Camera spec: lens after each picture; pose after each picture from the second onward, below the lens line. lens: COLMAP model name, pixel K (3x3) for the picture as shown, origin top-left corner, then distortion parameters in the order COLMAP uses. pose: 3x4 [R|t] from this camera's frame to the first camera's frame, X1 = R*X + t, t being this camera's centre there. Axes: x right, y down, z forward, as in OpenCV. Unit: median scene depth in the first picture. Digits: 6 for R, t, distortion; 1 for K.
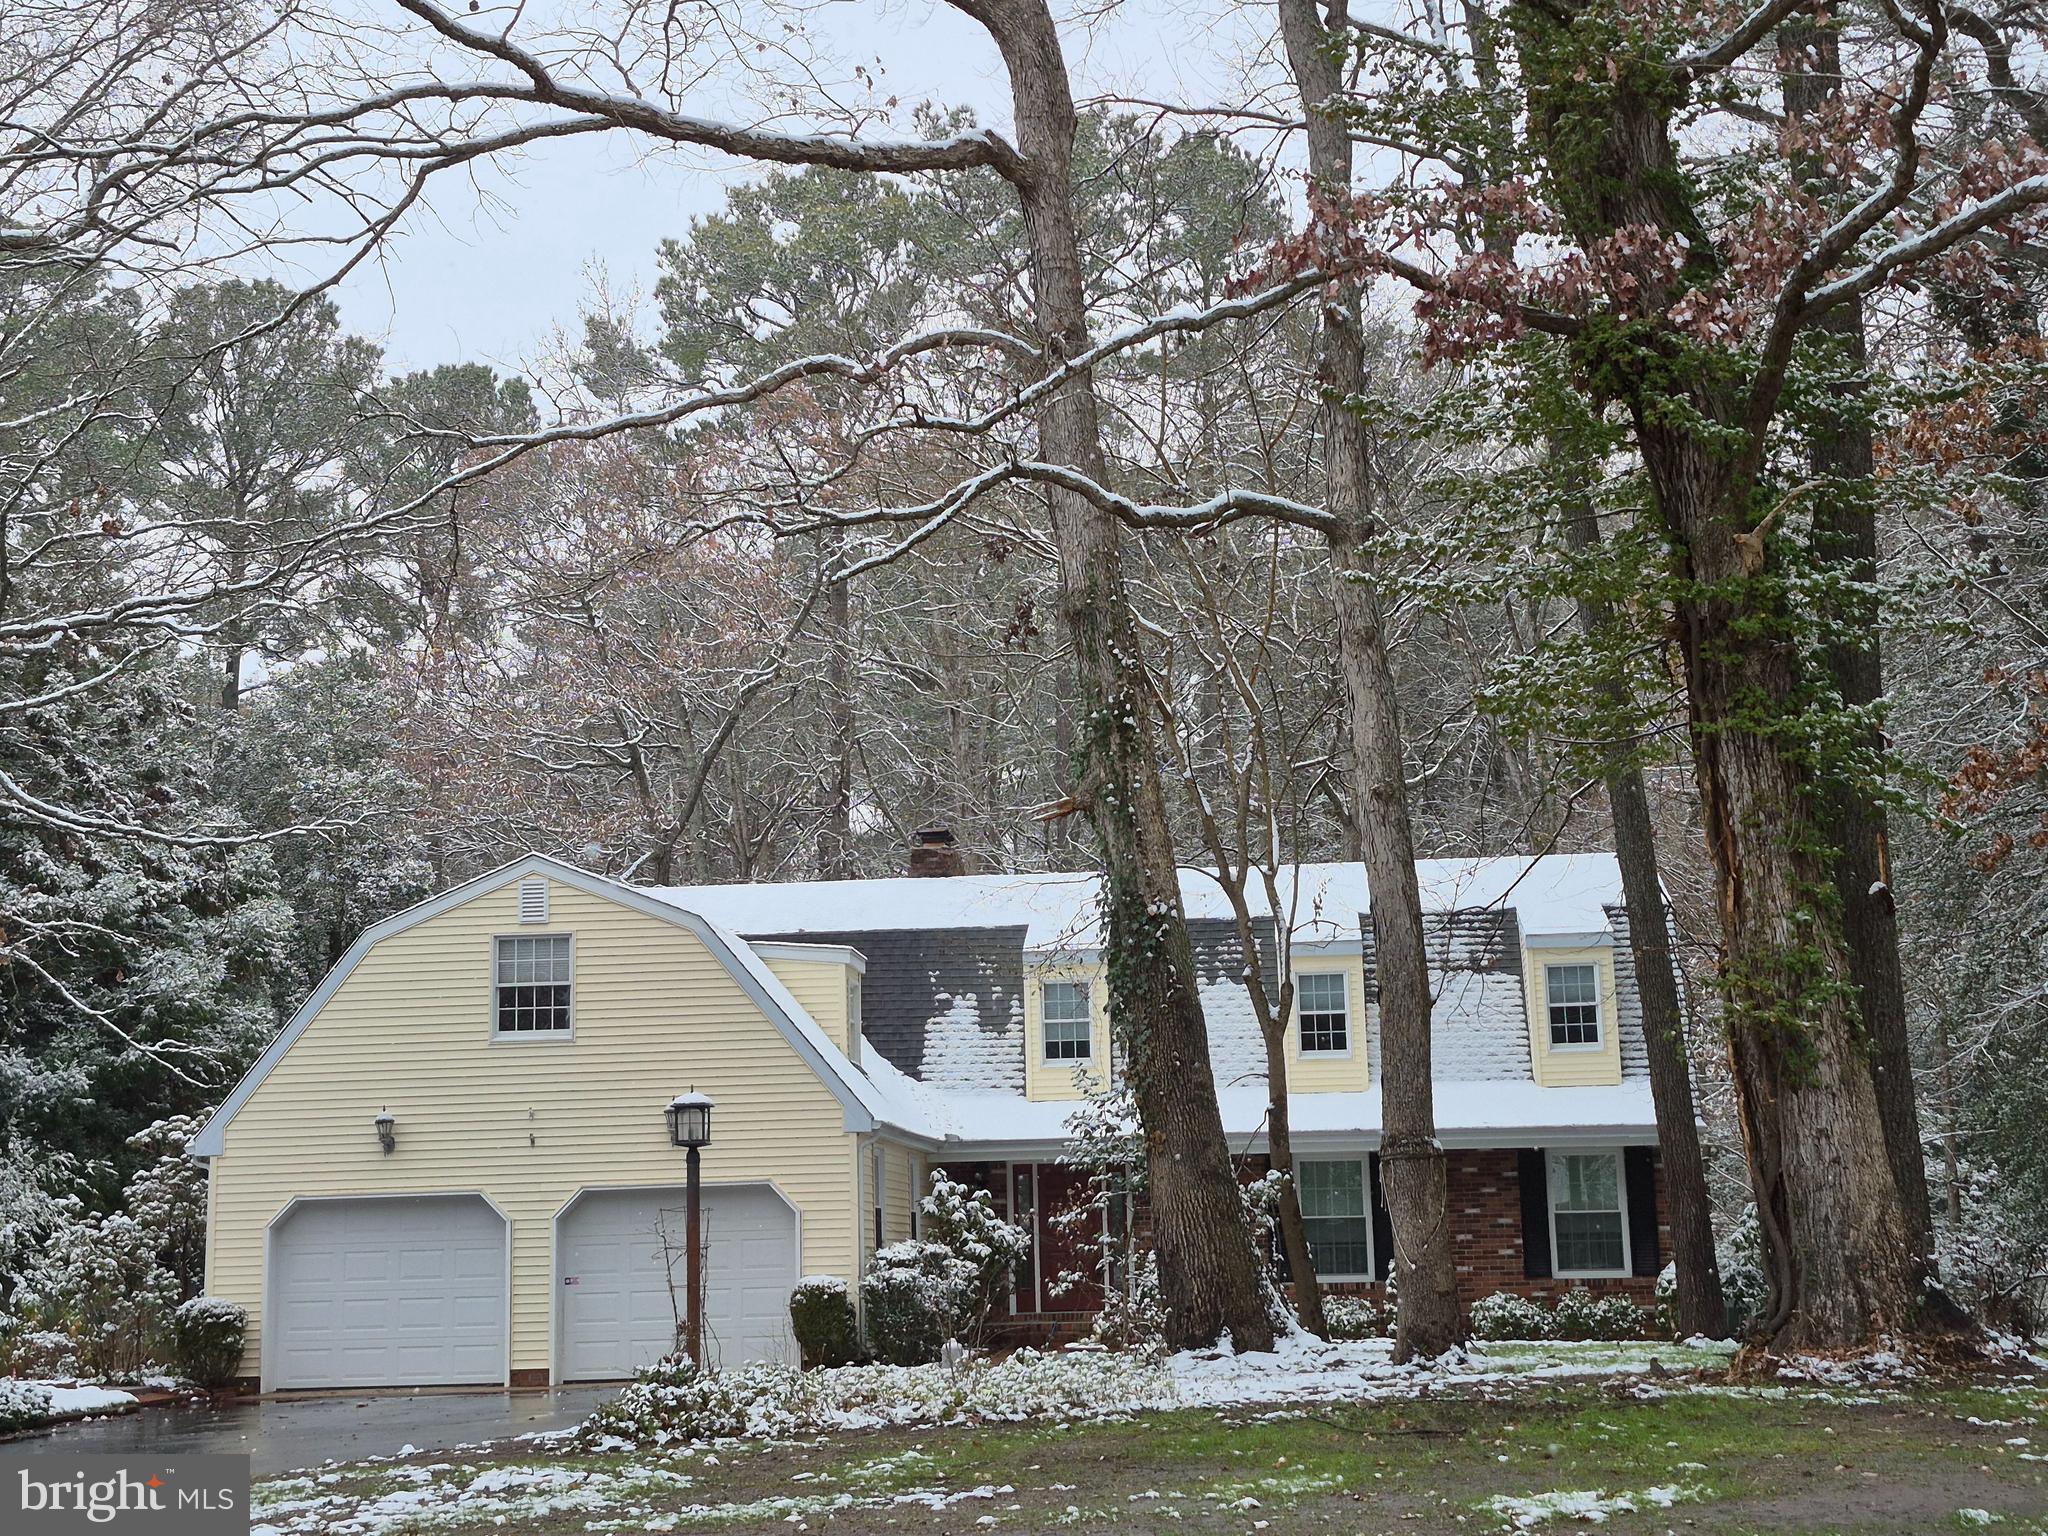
lens RADIAL K [[2867.8, 0, 1024.0], [0, 2867.8, 768.0], [0, 0, 1]] dist [0.158484, -0.246096]
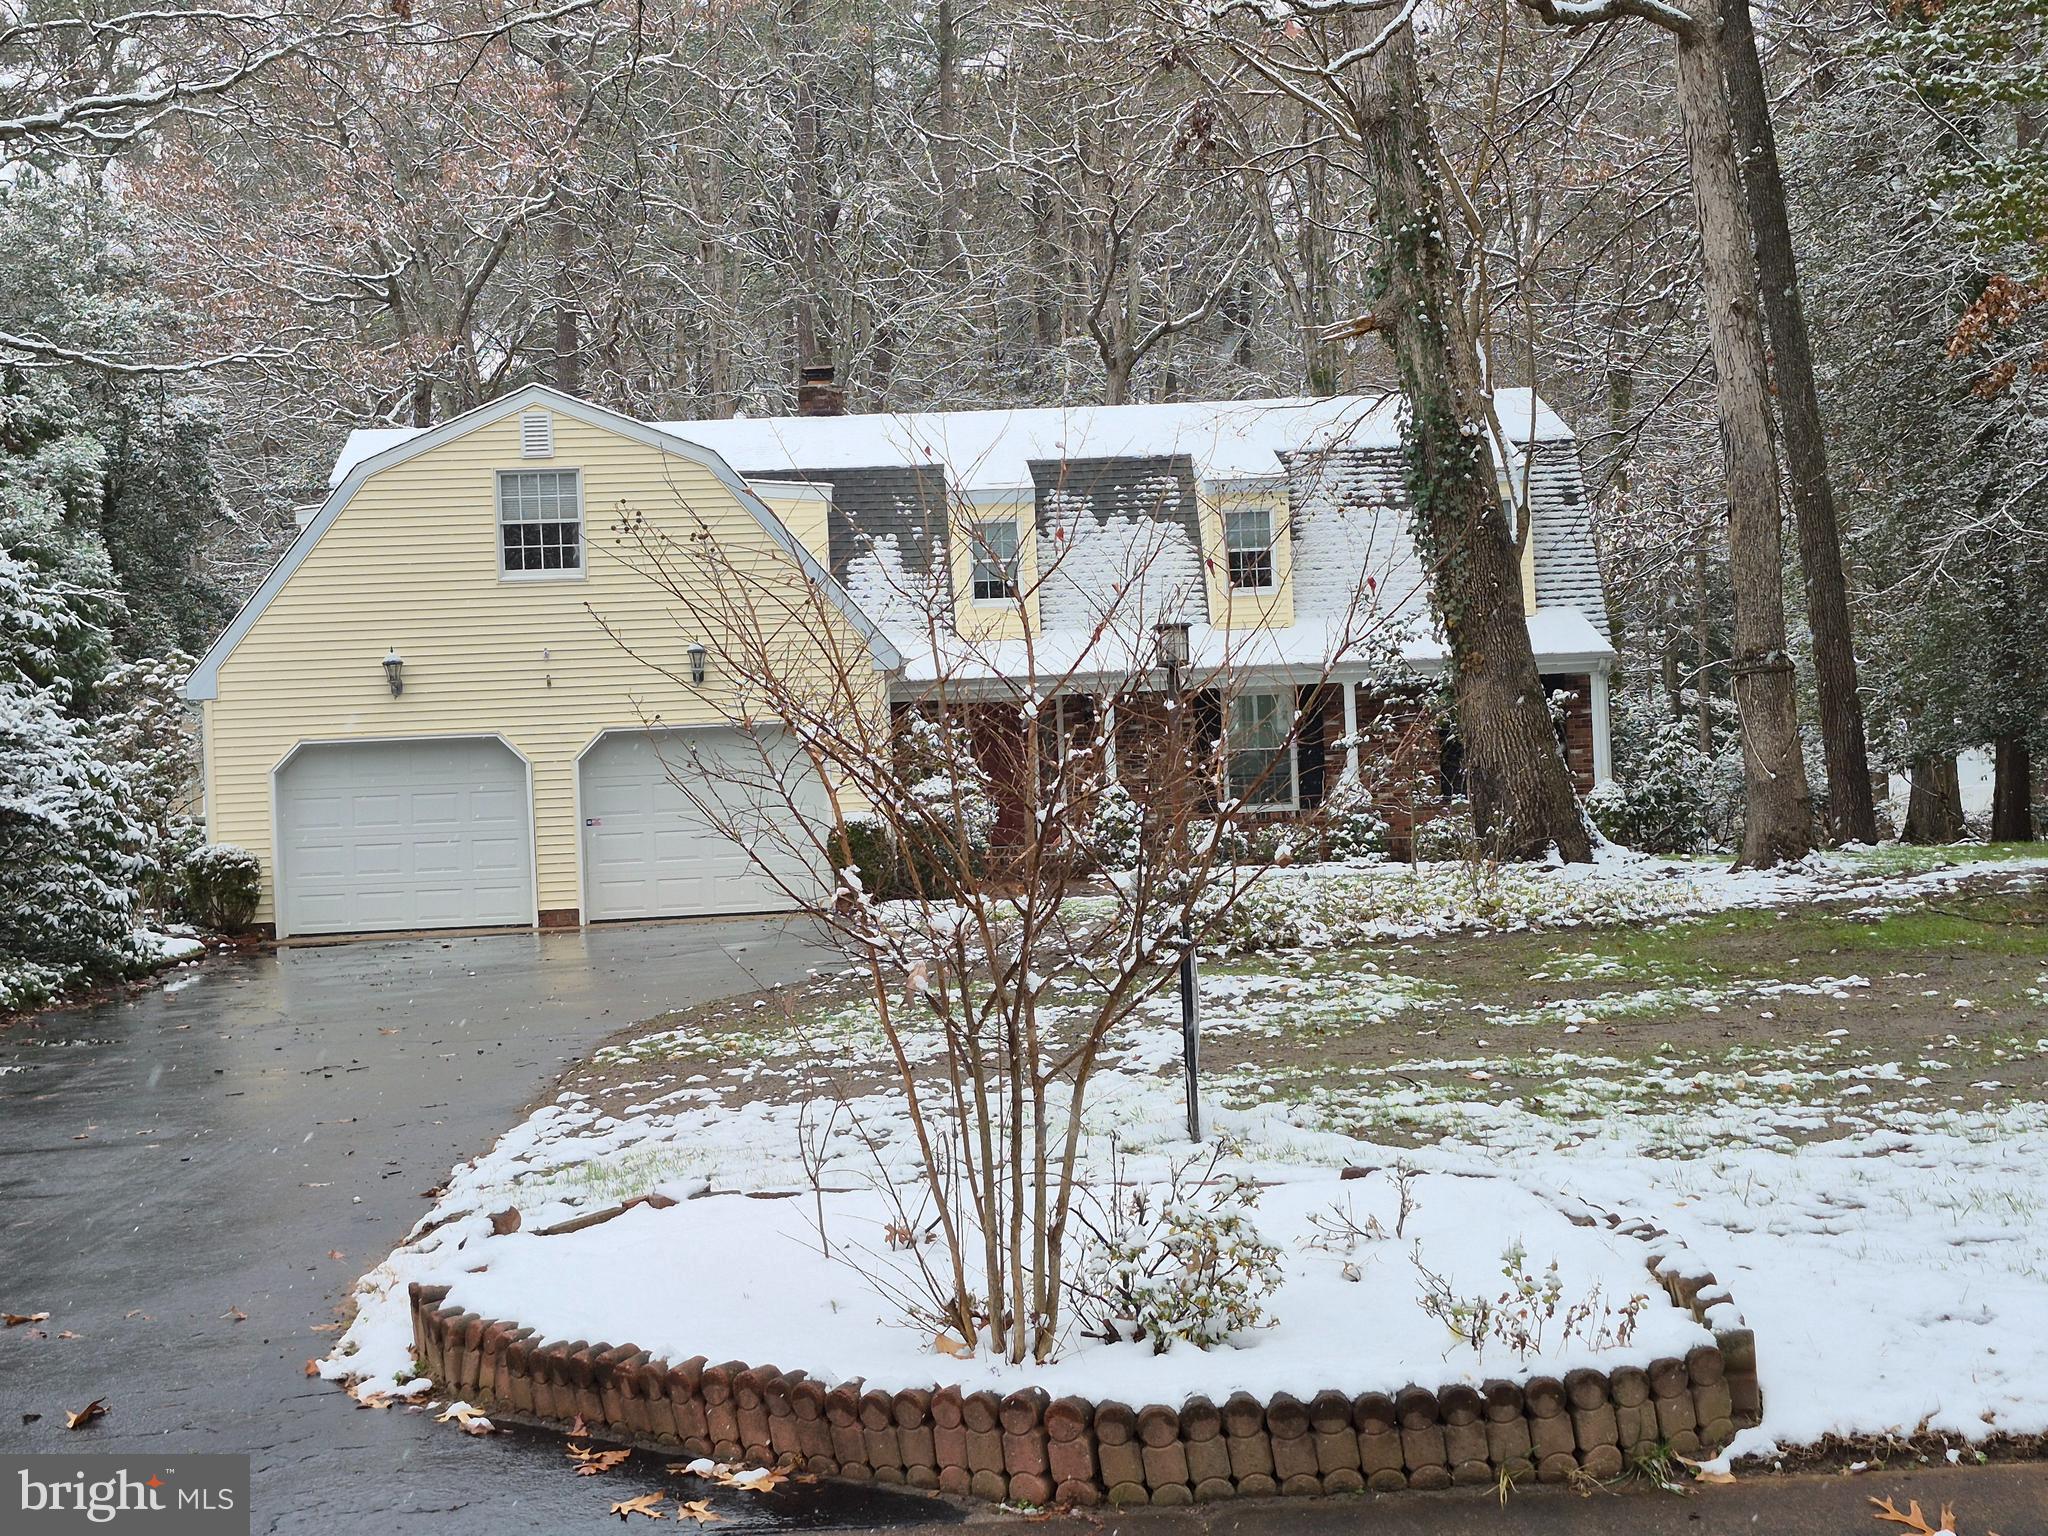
lens RADIAL K [[2867.8, 0, 1024.0], [0, 2867.8, 768.0], [0, 0, 1]] dist [0.158484, -0.246096]
pose [[0.988276, -0.019086, 0.151484, -0.157929], [-0.004527, 0.988057, 0.154021, 0.007333], [-0.152614, -0.152901, 0.976386, 0.022031]]
